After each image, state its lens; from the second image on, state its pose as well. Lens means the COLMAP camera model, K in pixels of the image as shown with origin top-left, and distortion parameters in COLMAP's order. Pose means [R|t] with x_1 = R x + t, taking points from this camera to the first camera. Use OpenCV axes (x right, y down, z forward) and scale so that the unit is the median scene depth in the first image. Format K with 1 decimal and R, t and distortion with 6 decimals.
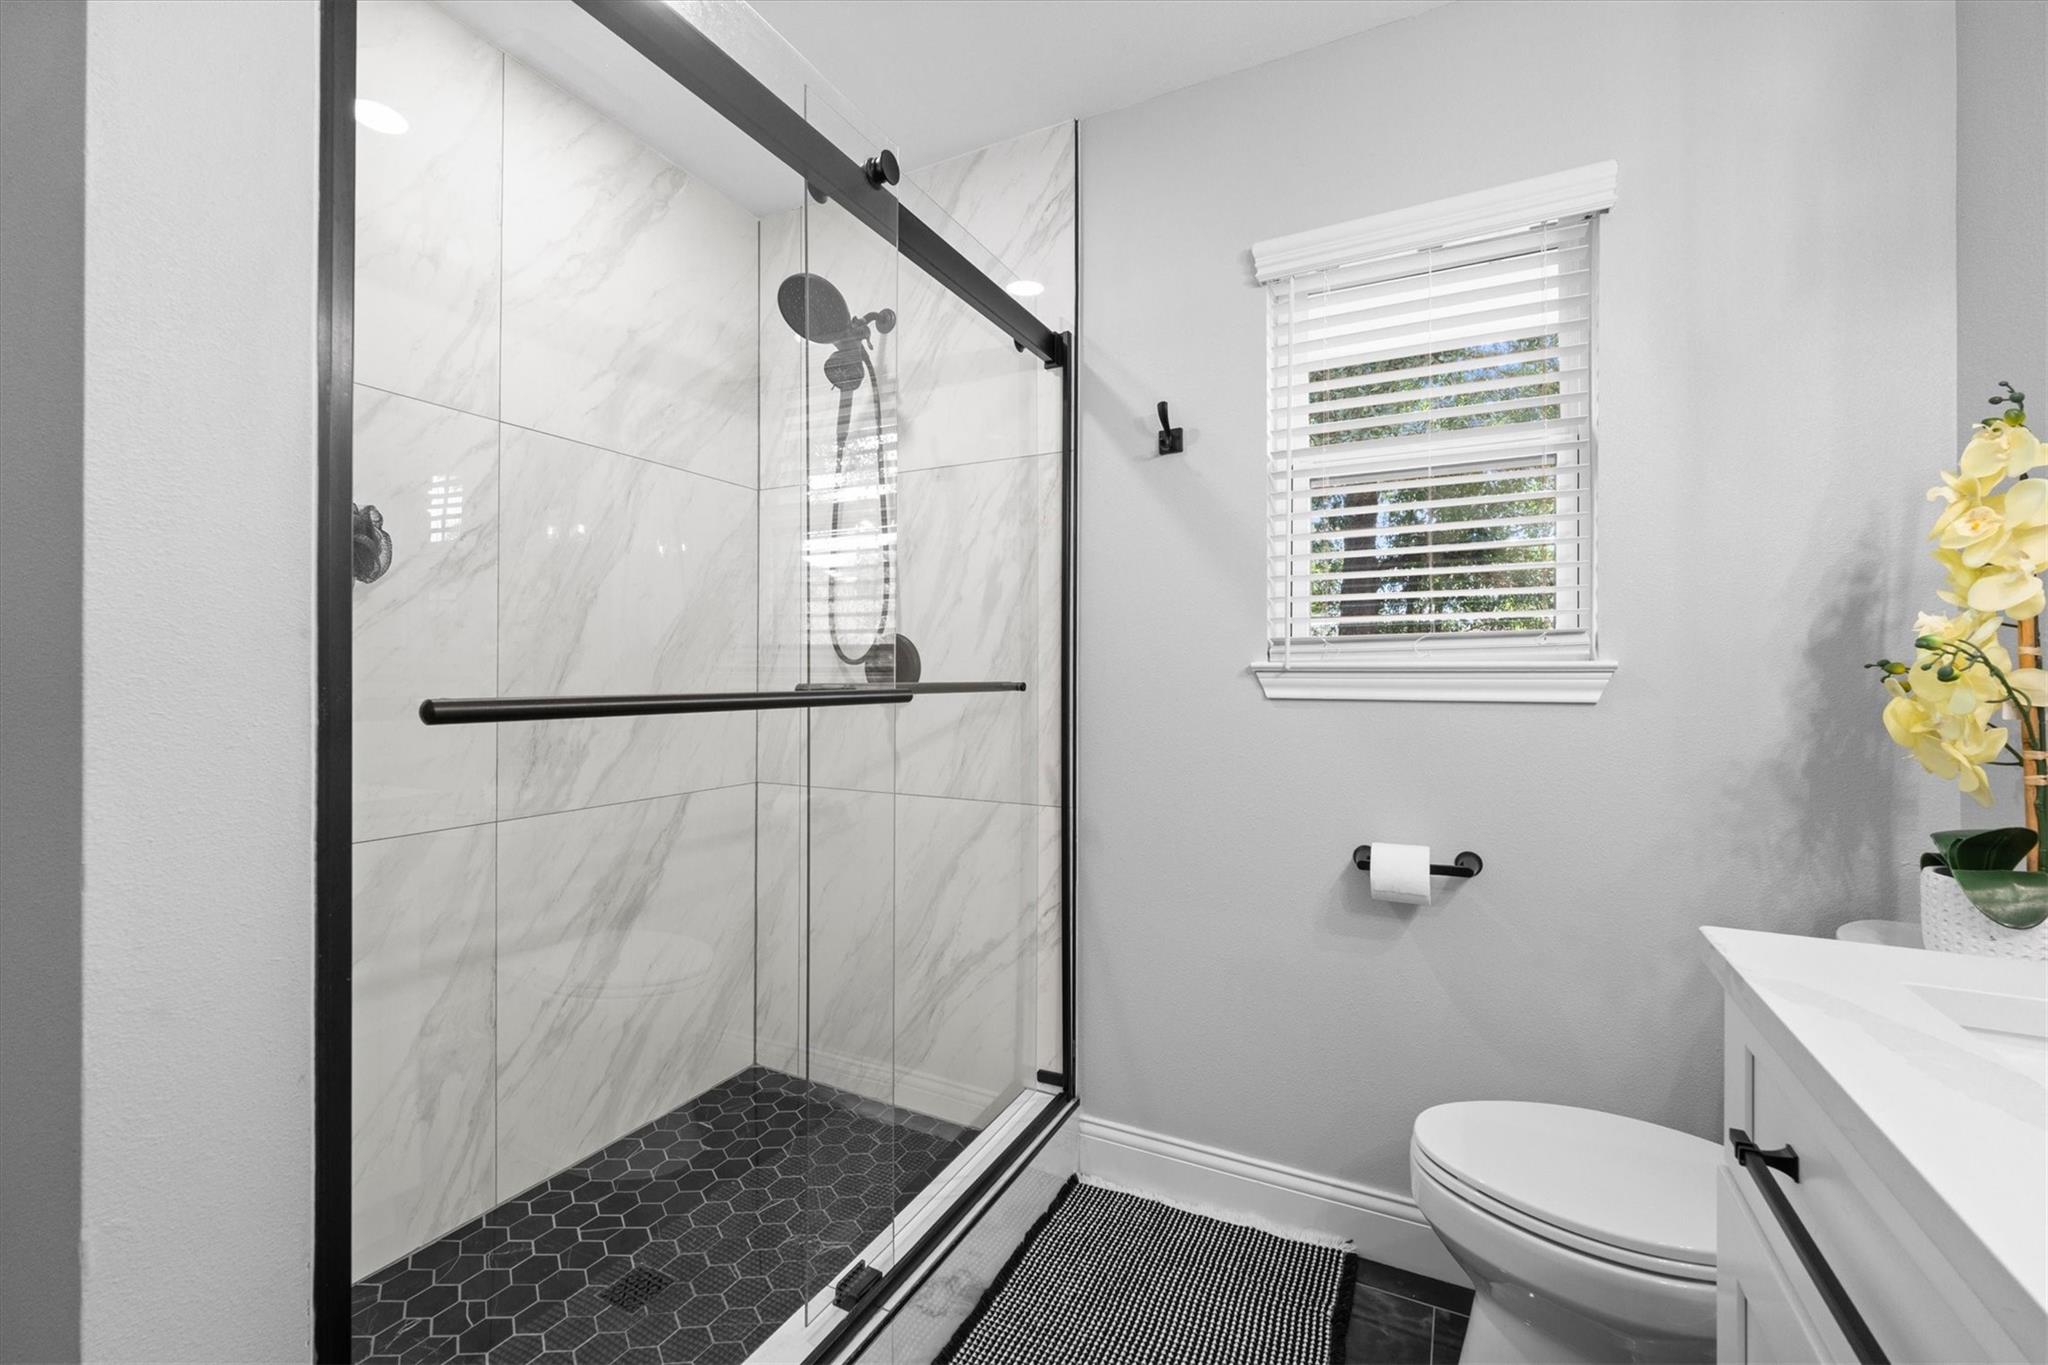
lens RADIAL K [[837.4, 0, 1079.9], [0, 837.4, 671.9], [0, 0, 1]] dist [0.002906, -0.002025]
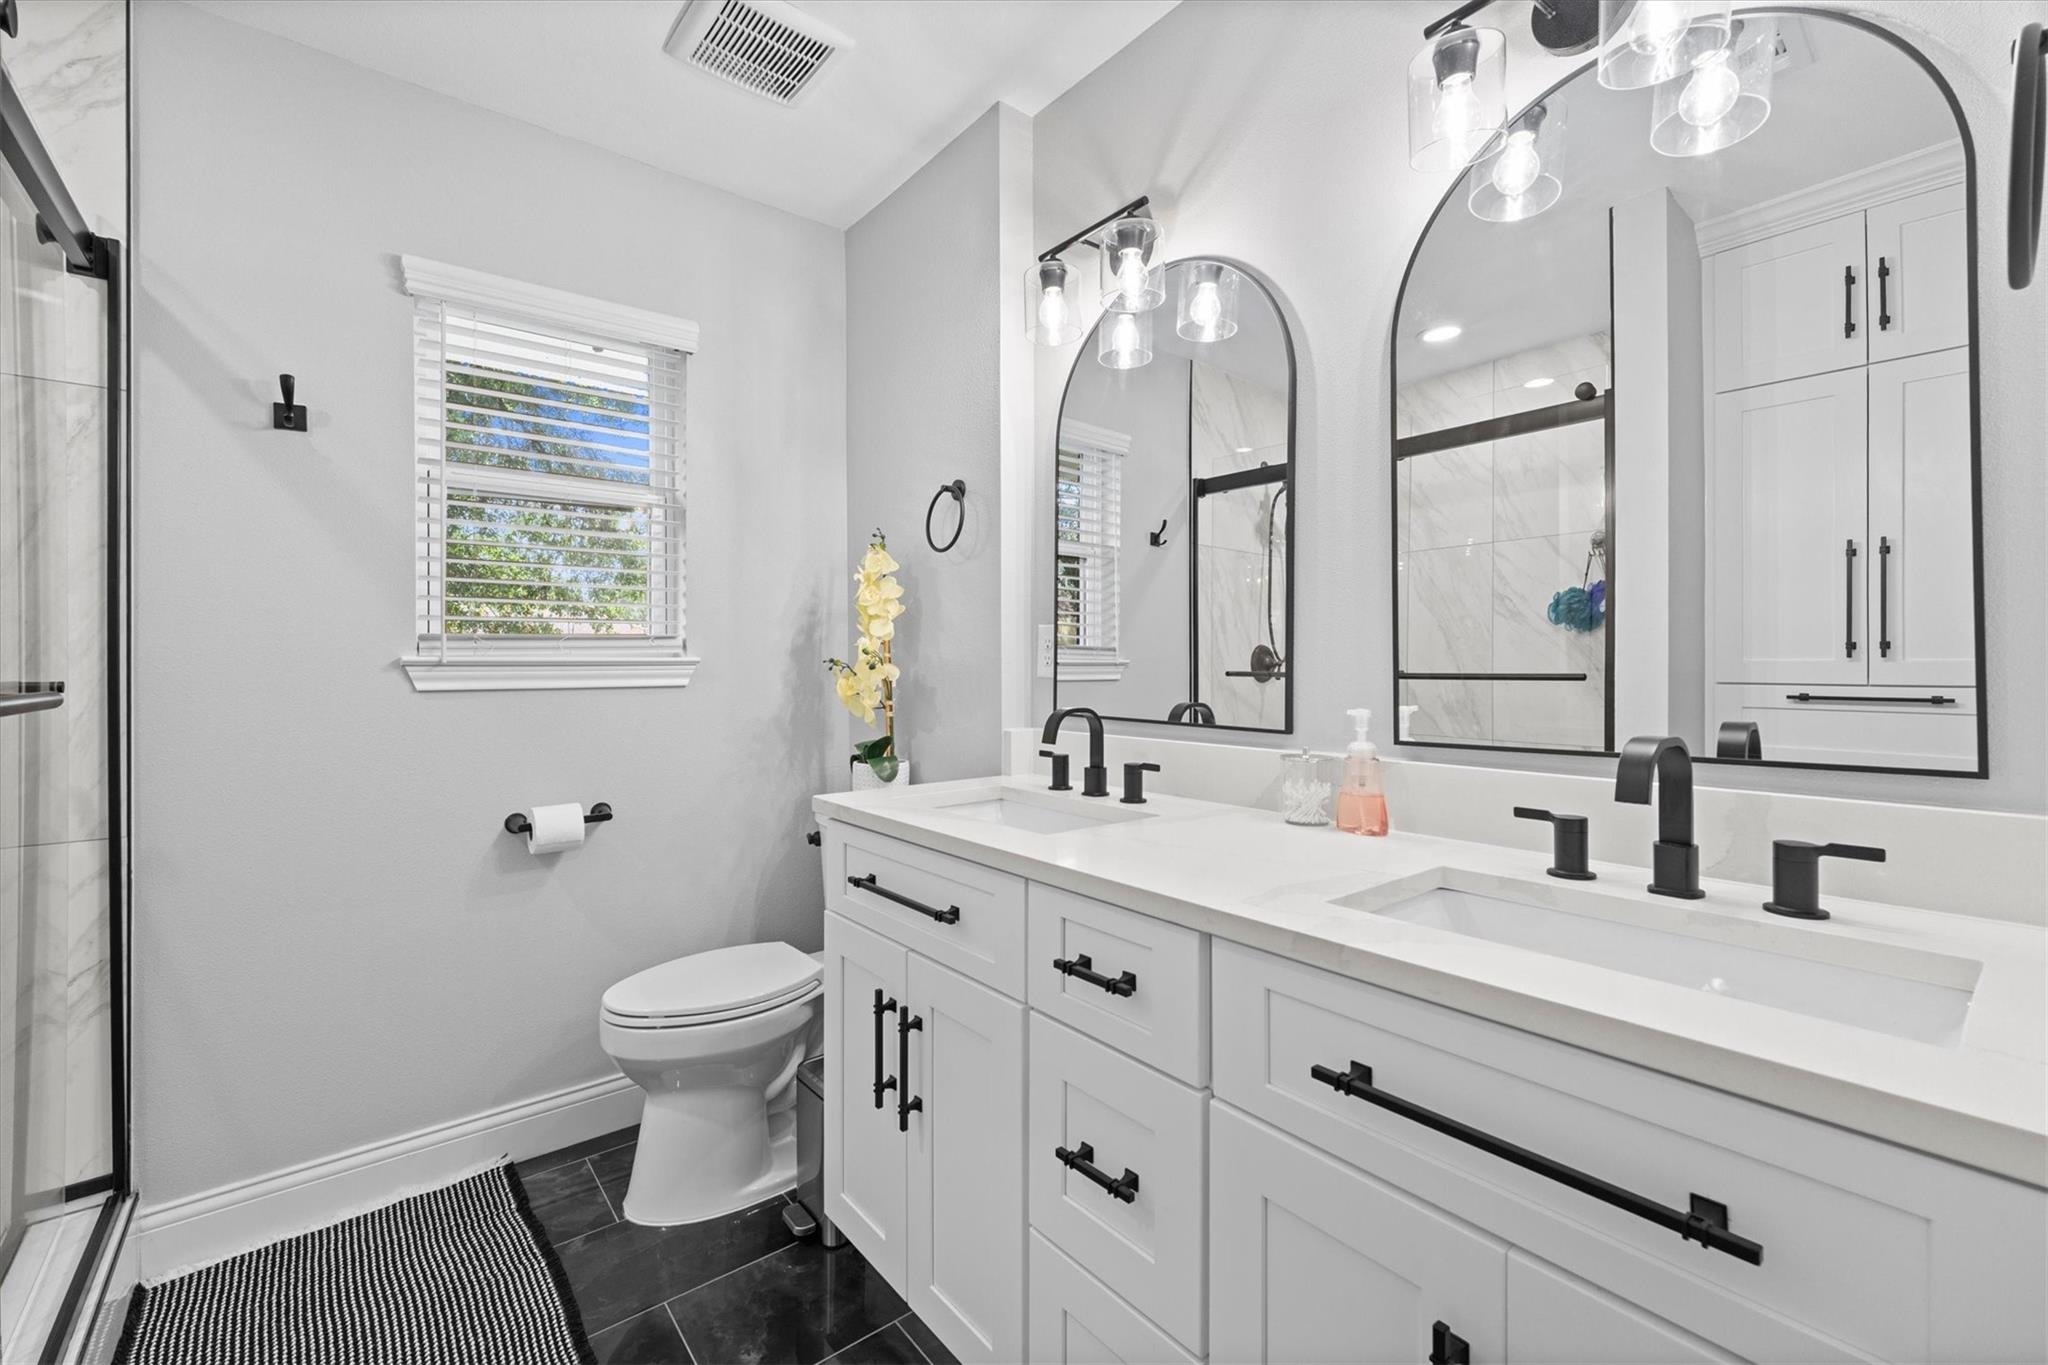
lens RADIAL K [[837.4, 0, 1006.0], [0, 837.4, 666.2], [0, 0, 1]] dist [0.002906, -0.002025]
pose [[0.419698, -0.005107, 0.907650, -0.429902], [0.000565, 0.999985, 0.005365, -0.004868], [-0.907664, -0.001739, 0.419695, -0.115114]]
